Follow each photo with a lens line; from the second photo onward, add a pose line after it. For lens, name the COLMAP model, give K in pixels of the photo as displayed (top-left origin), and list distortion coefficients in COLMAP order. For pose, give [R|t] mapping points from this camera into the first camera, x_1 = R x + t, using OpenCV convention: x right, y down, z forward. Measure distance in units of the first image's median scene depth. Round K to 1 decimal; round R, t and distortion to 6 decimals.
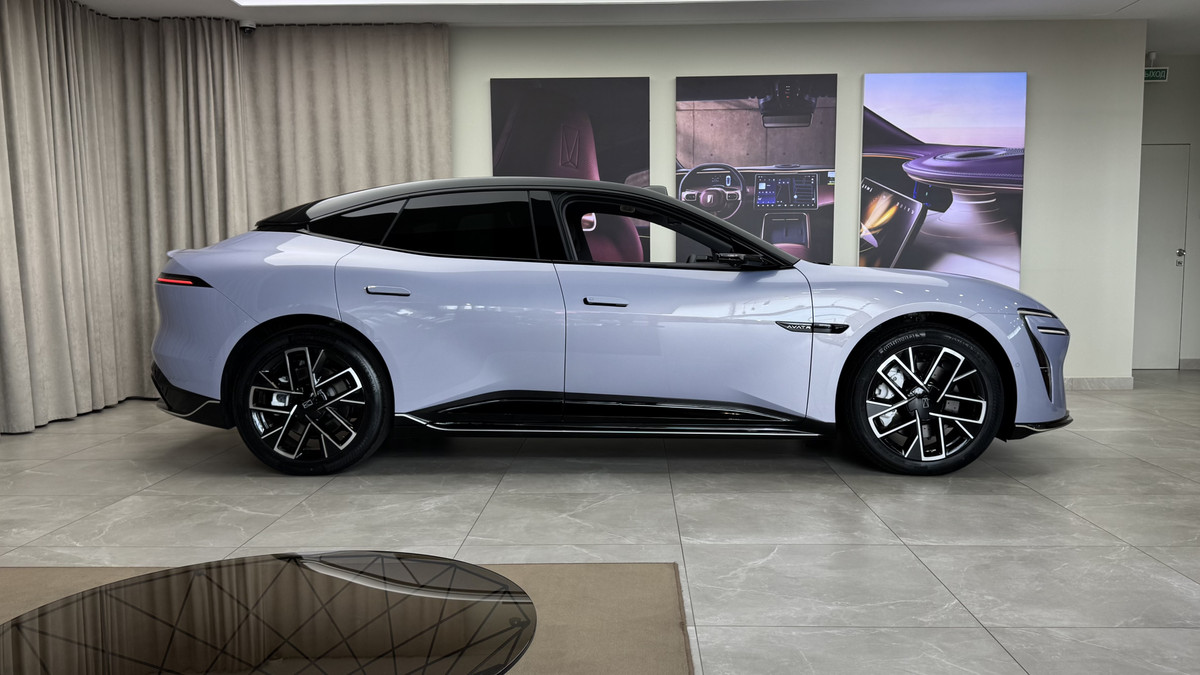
lens RADIAL K [[985.3, 0, 600.4], [0, 985.3, 347.6], [0, 0, 1]] dist [0.027865, -0.006708]
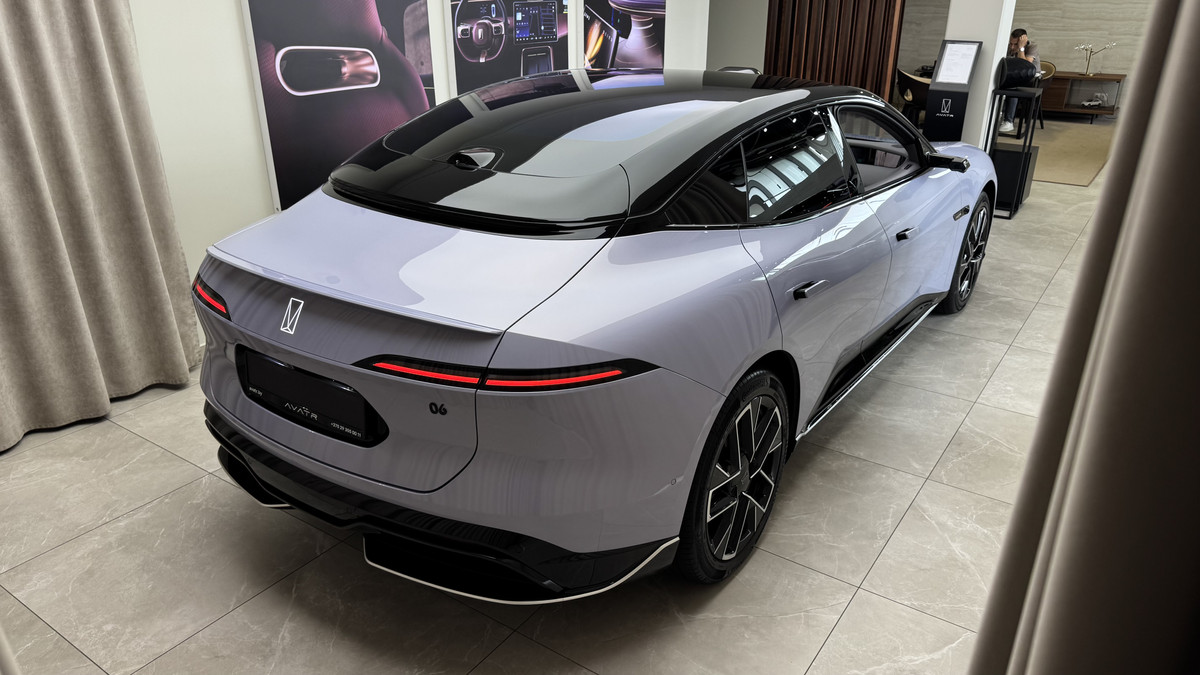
lens RADIAL K [[828.8, 0, 605.1], [0, 828.8, 343.4], [0, 0, 1]] dist [0.008147, -0.003710]
pose [[0.534322, -0.333953, 0.776515, -0.473538], [0.067364, 0.932549, 0.354704, -0.149471], [-0.842593, -0.137217, 0.520777, 0.507348]]
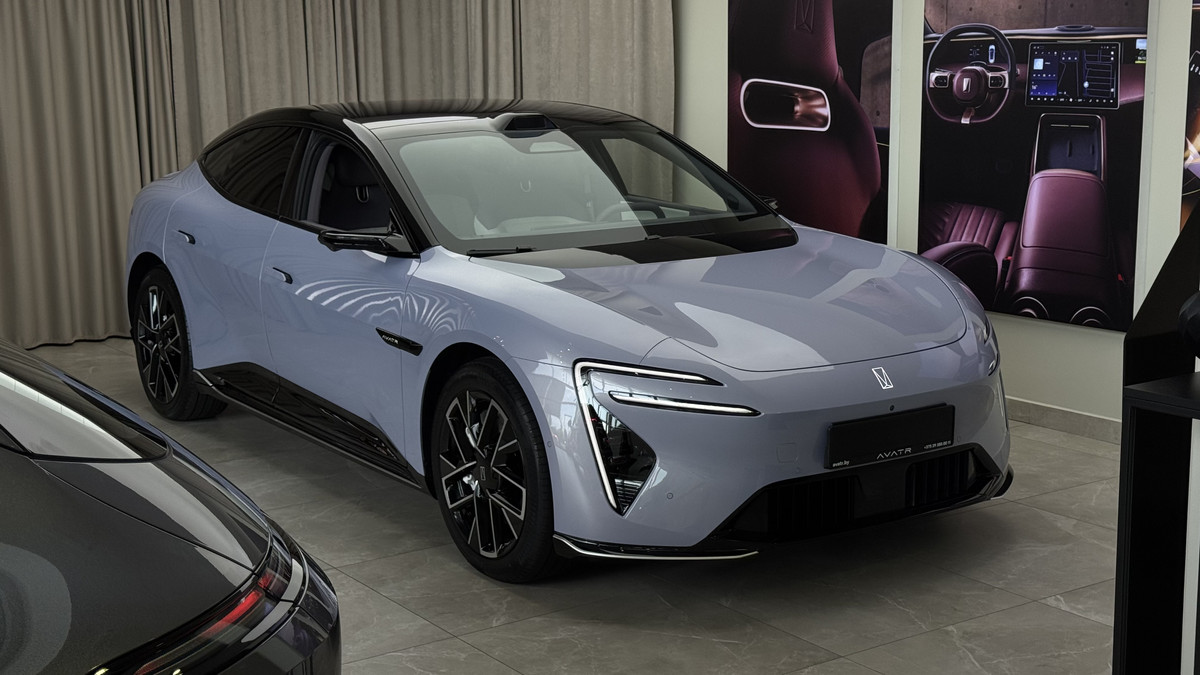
lens RADIAL K [[1701.8, 0, 600.9], [0, 1701.8, 333.2], [0, 0, 1]] dist [0.062495, 0.000000]
pose [[0.607955, 0.137281, -0.782013, 0.793410], [-0.062001, 0.990140, 0.125616, -0.119698], [0.791547, -0.027884, 0.610472, 0.210021]]
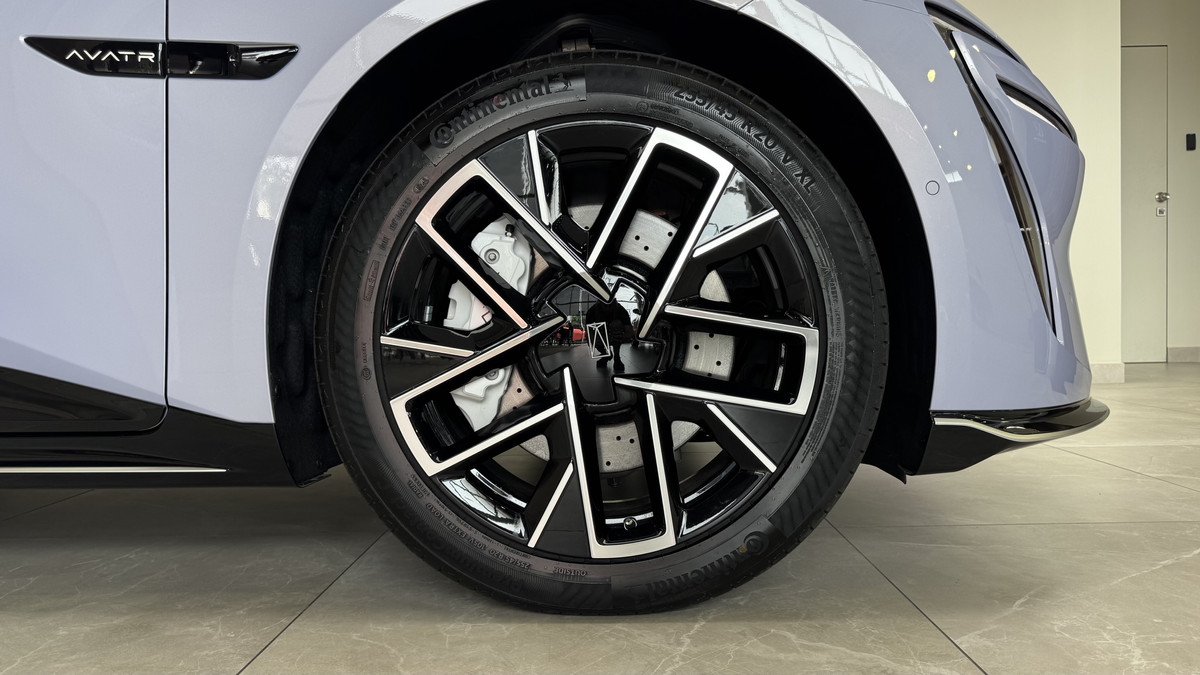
lens RADIAL K [[828.8, 0, 597.8], [0, 828.8, 344.3], [0, 0, 1]] dist [0.008147, -0.003710]
pose [[0.999898, -0.011739, 0.008139, 0.200424], [0.012181, 0.998329, -0.056483, 0.042713], [-0.007462, 0.056576, 0.998370, 0.475393]]
